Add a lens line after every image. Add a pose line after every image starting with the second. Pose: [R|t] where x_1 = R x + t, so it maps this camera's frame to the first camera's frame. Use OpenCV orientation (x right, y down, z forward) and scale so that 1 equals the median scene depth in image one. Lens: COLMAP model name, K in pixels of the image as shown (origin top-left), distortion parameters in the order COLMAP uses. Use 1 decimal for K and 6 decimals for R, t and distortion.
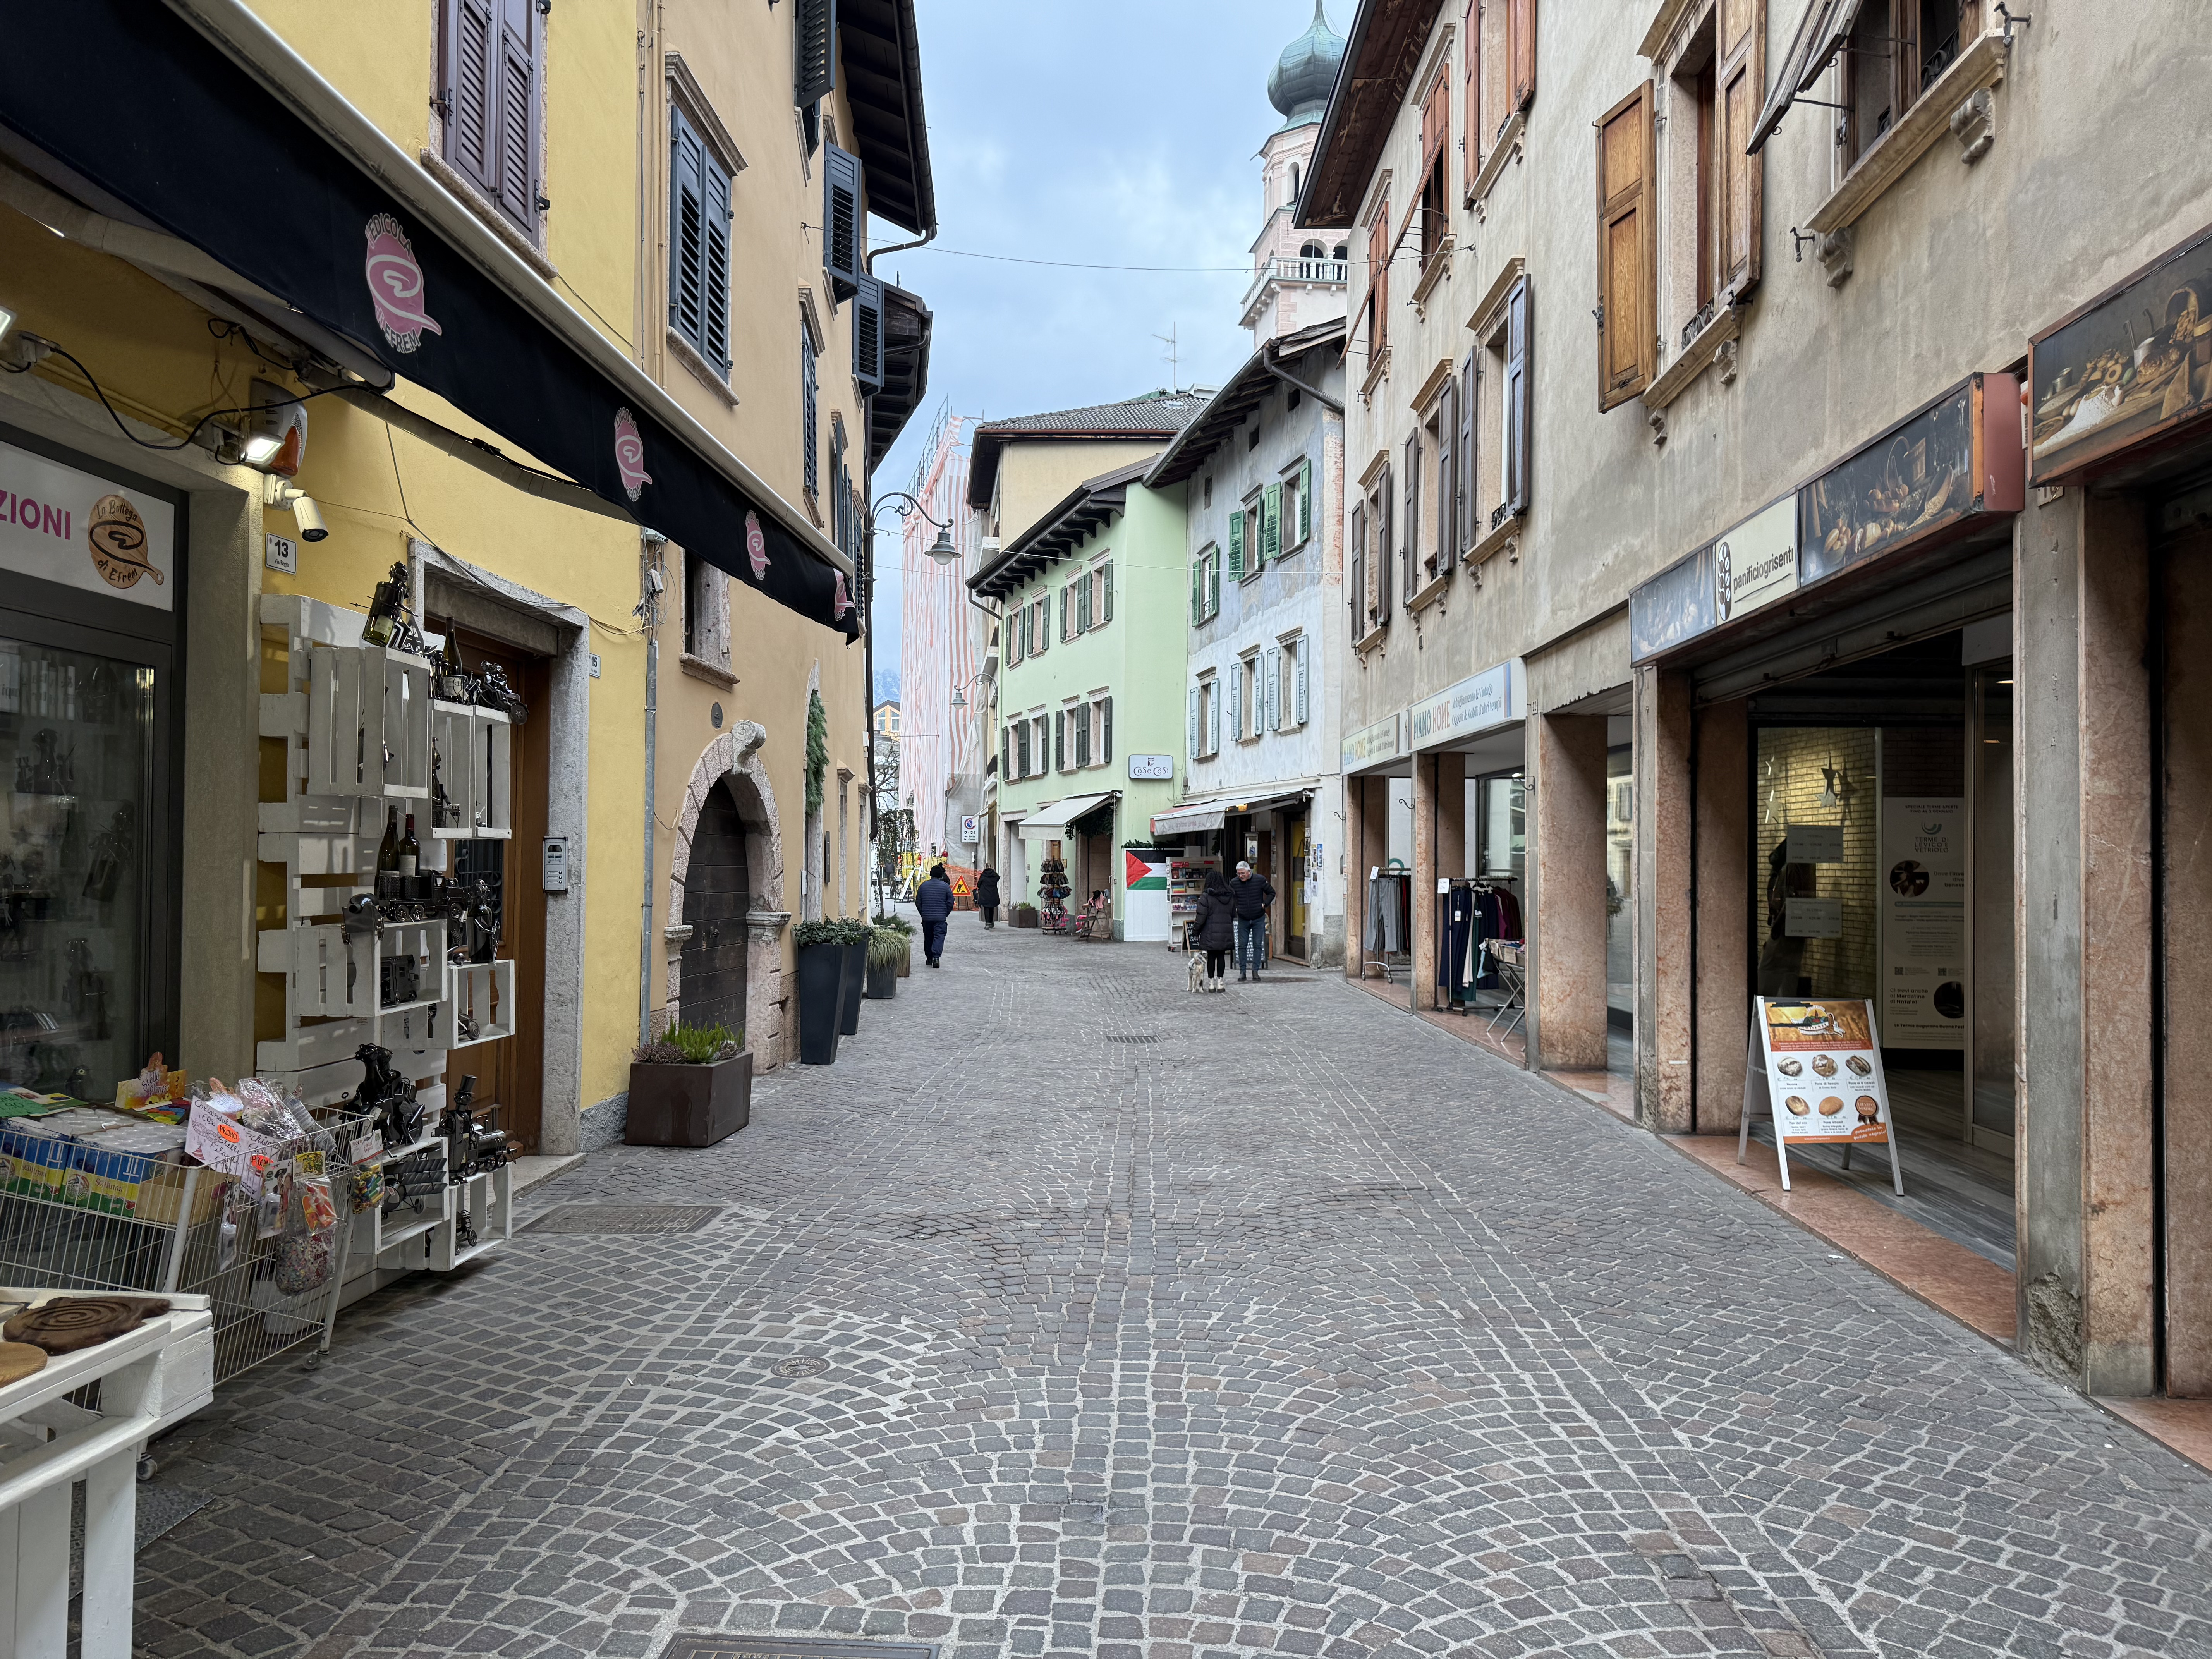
lens RADIAL K [[1541.5, 0, 1116.0], [0, 1541.5, 846.5], [0, 0, 1]] dist [0.067323, -0.077805]
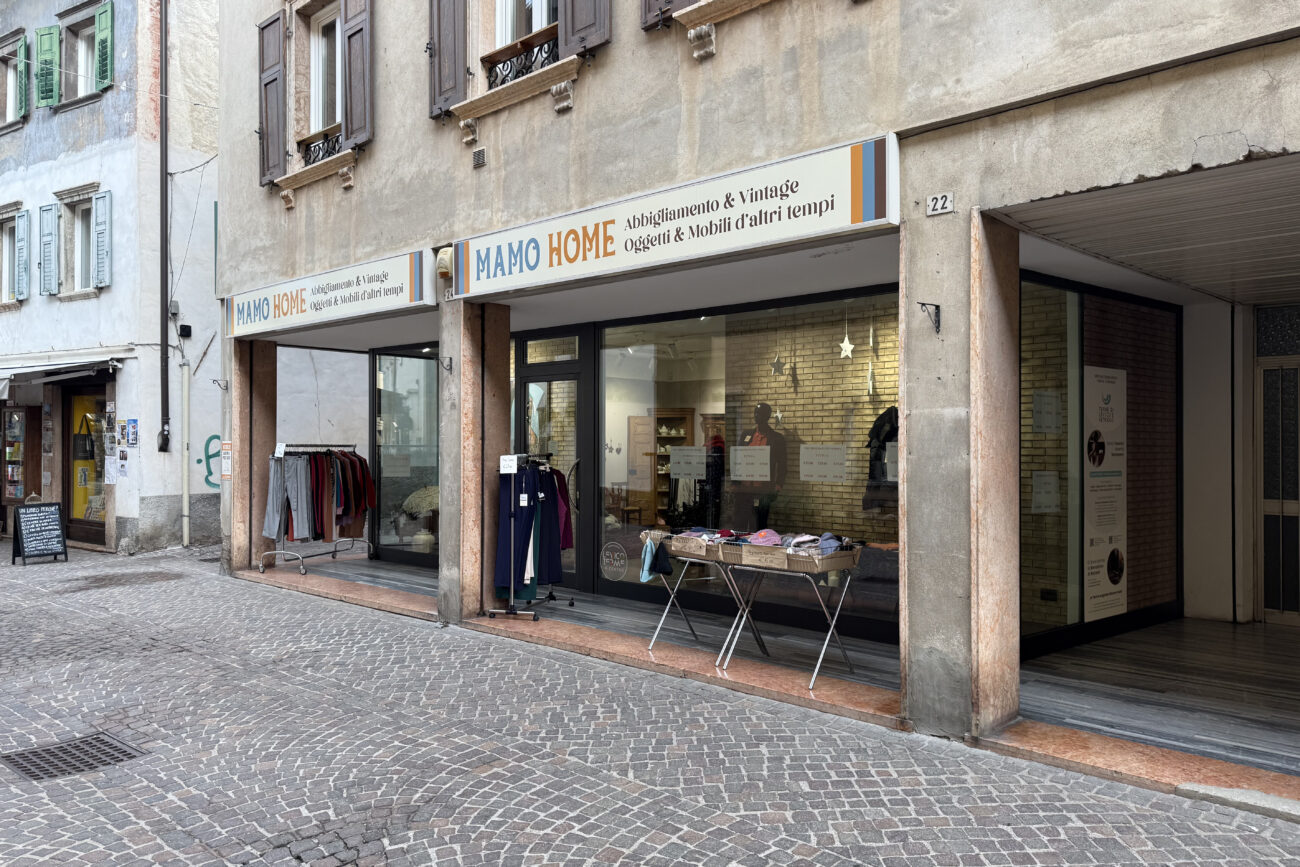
lens RADIAL K [[906.8, 0, 652.9], [0, 906.8, 439.3], [0, 0, 1]] dist [0.047796, -0.059362]
pose [[0.679926, 0.000606, 0.733280, -0.040324], [-0.004874, 0.999981, 0.003693, 0.004786], [-0.733264, -0.006085, 0.679916, 0.290972]]
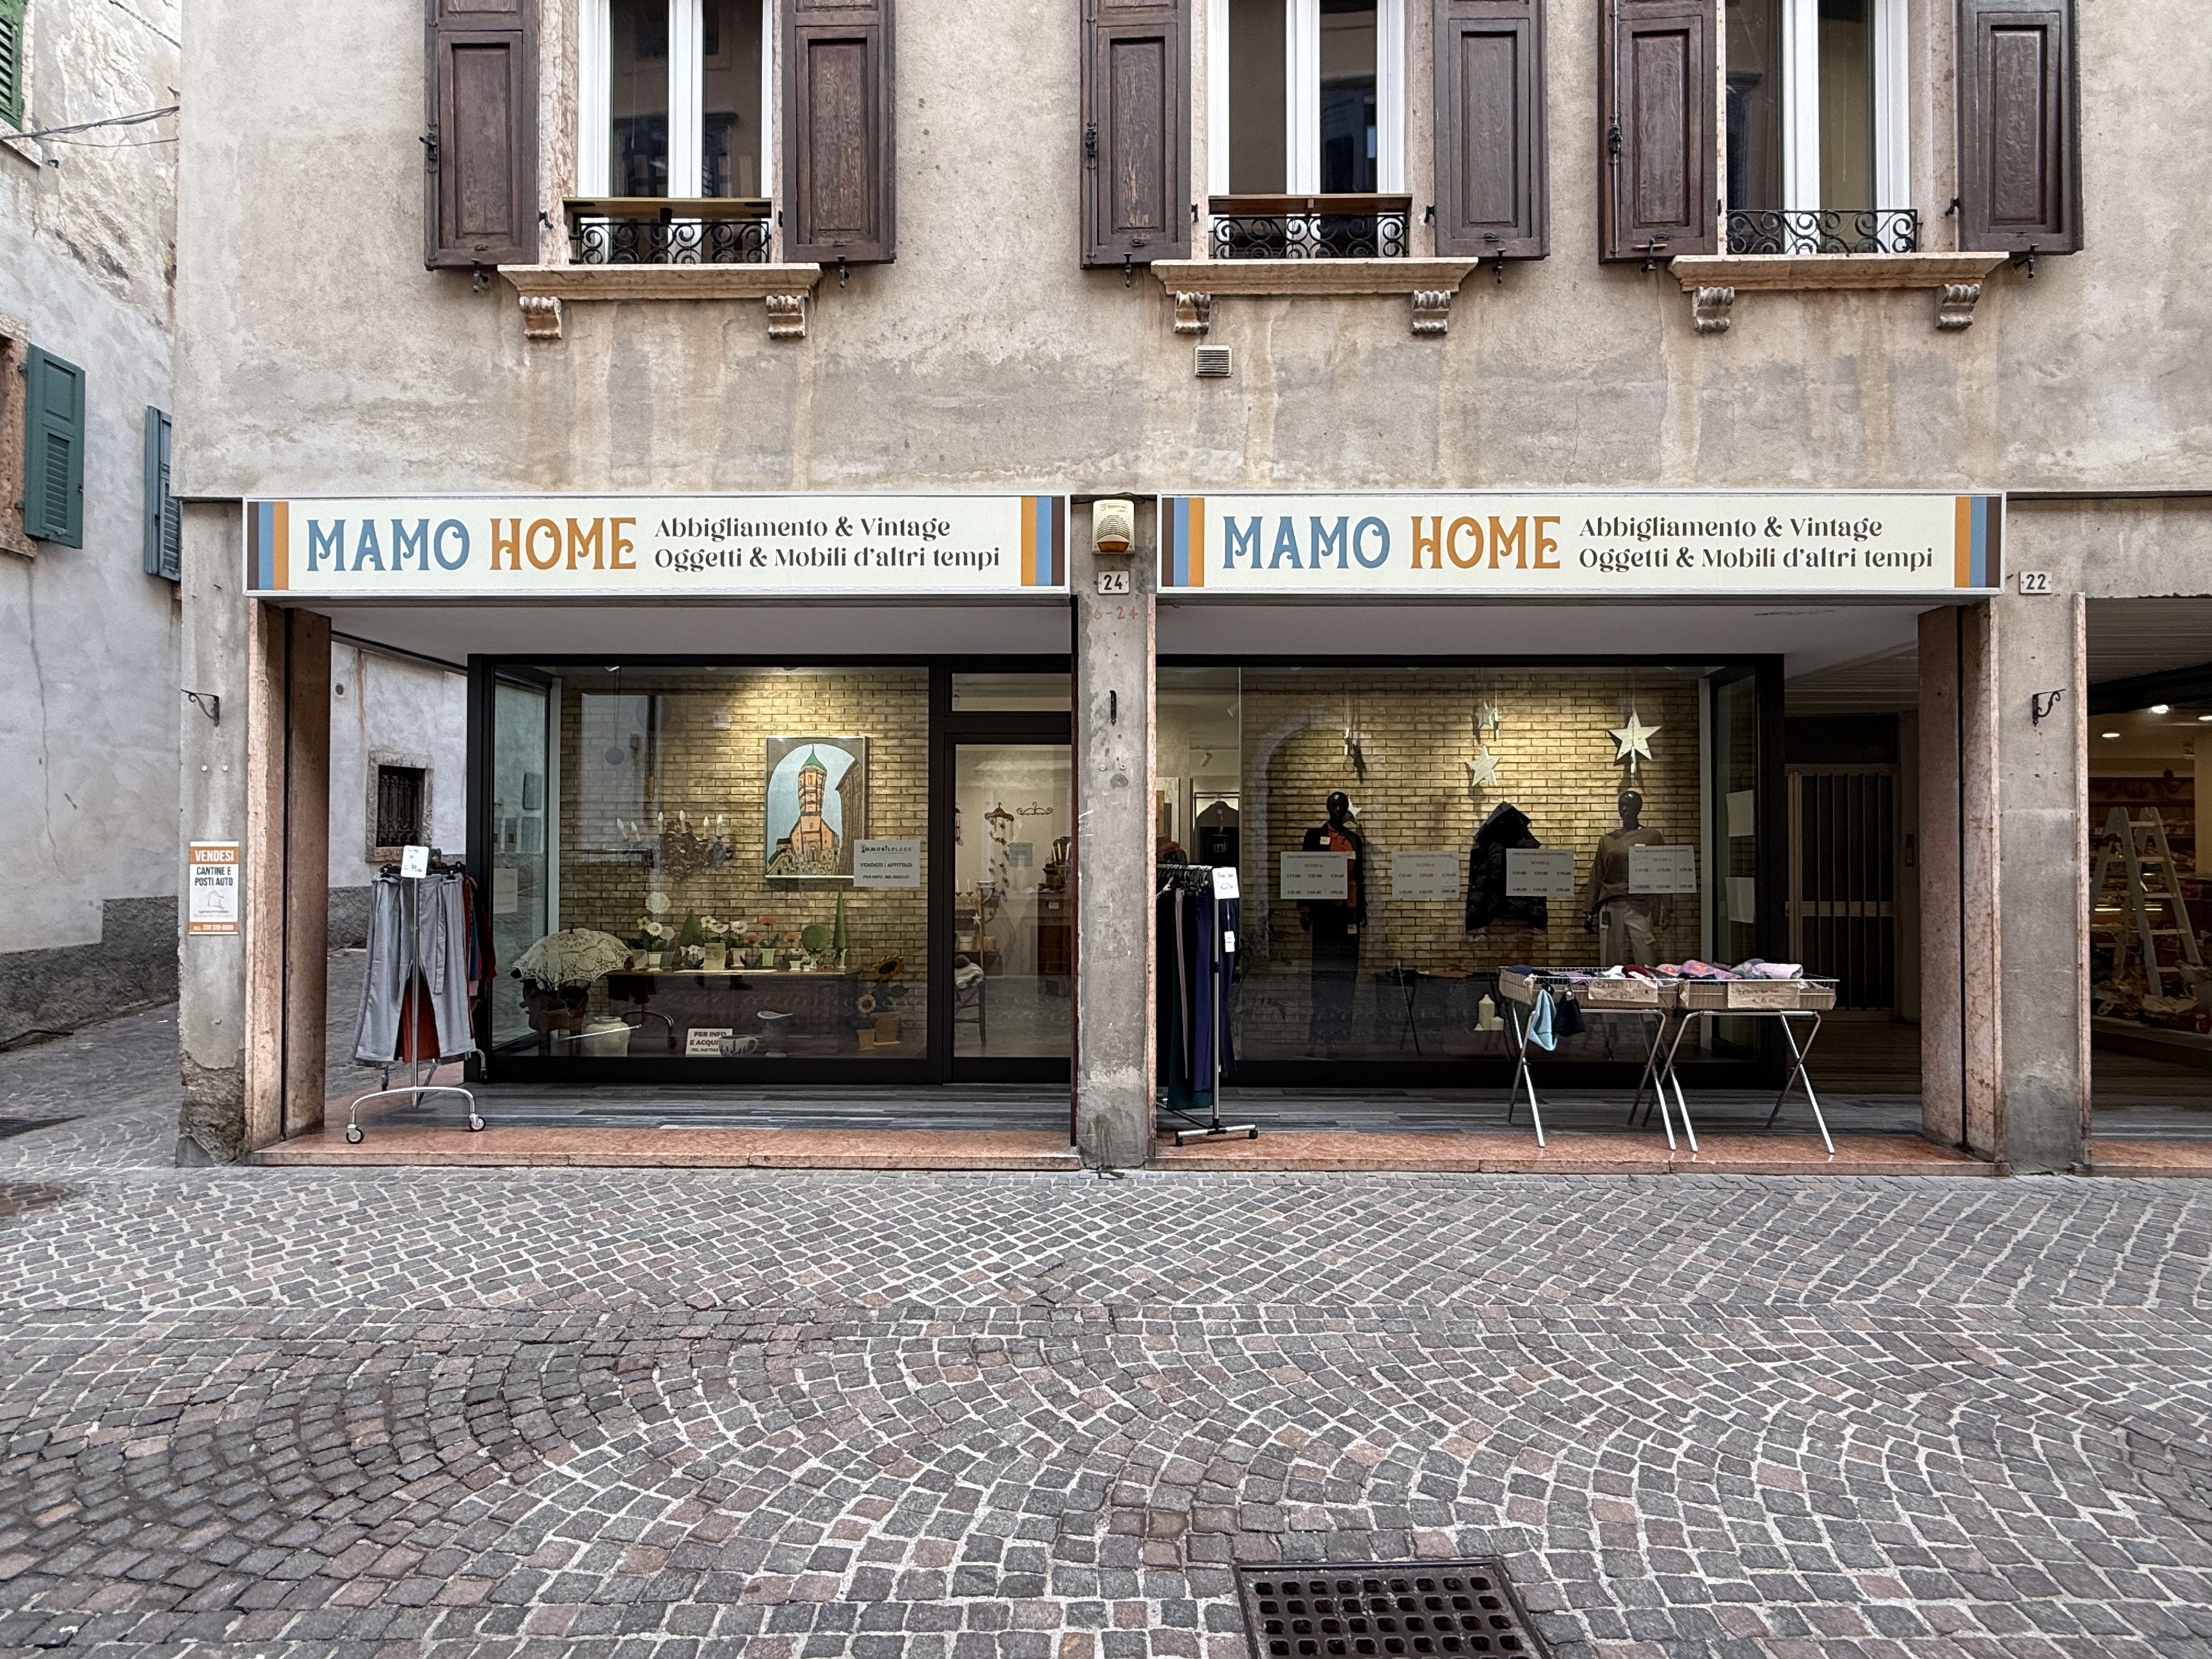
lens RADIAL K [[1152.1, 0, 1105.9], [0, 1152.1, 827.1], [0, 0, 1]] dist [0.002222, -0.002371]
pose [[0.027353, 0.013977, 0.999528, -0.070791], [-0.009370, 0.999862, -0.013725, 0.006300], [-0.999582, -0.008990, 0.027480, 0.481467]]
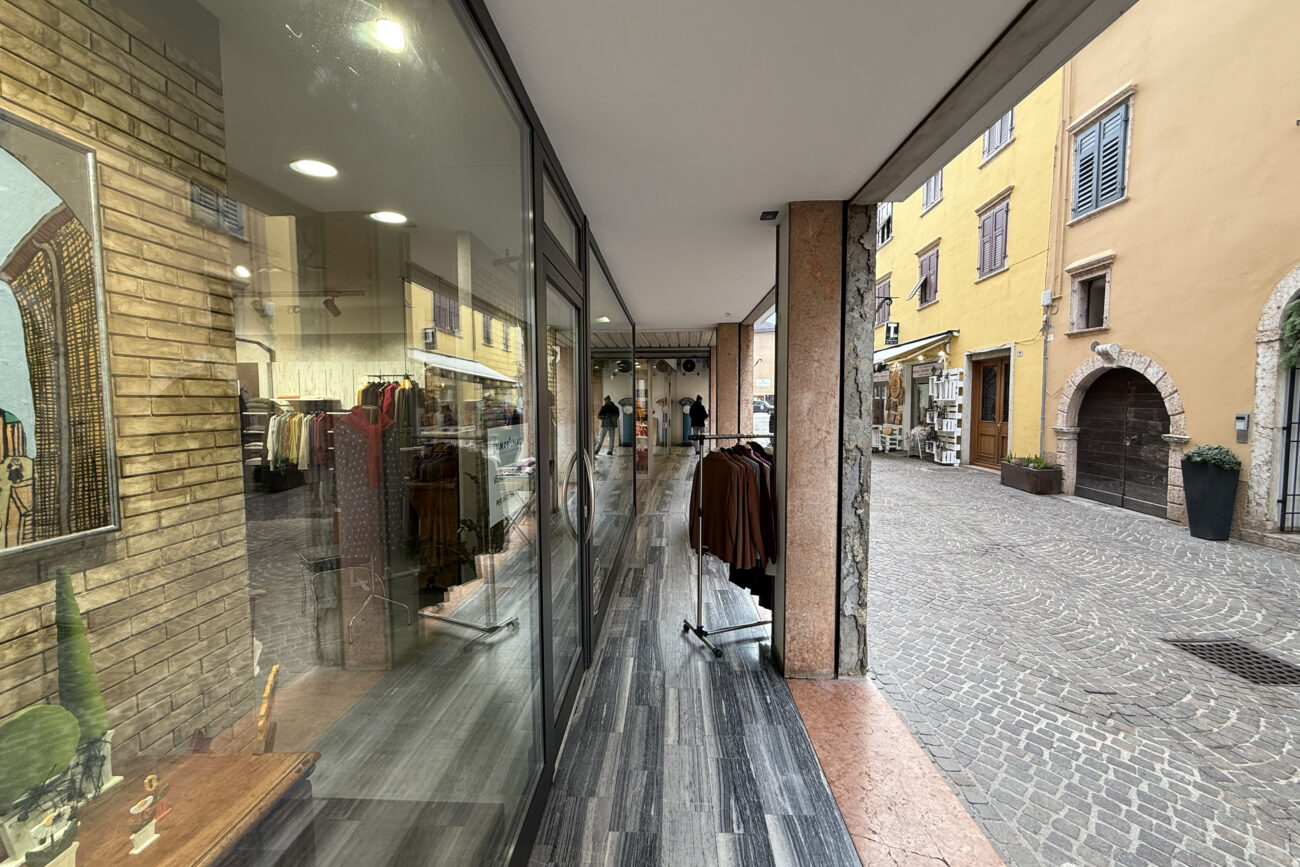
lens RADIAL K [[515.0, 0, 647.5], [0, 515.0, 431.6], [0, 0, 1]] dist [-0.000998, -0.000081]
pose [[-0.998389, -0.005920, 0.056437, 0.126210], [-0.002987, 0.998647, 0.051923, 0.003984], [-0.056668, 0.051671, -0.997055, 0.578178]]
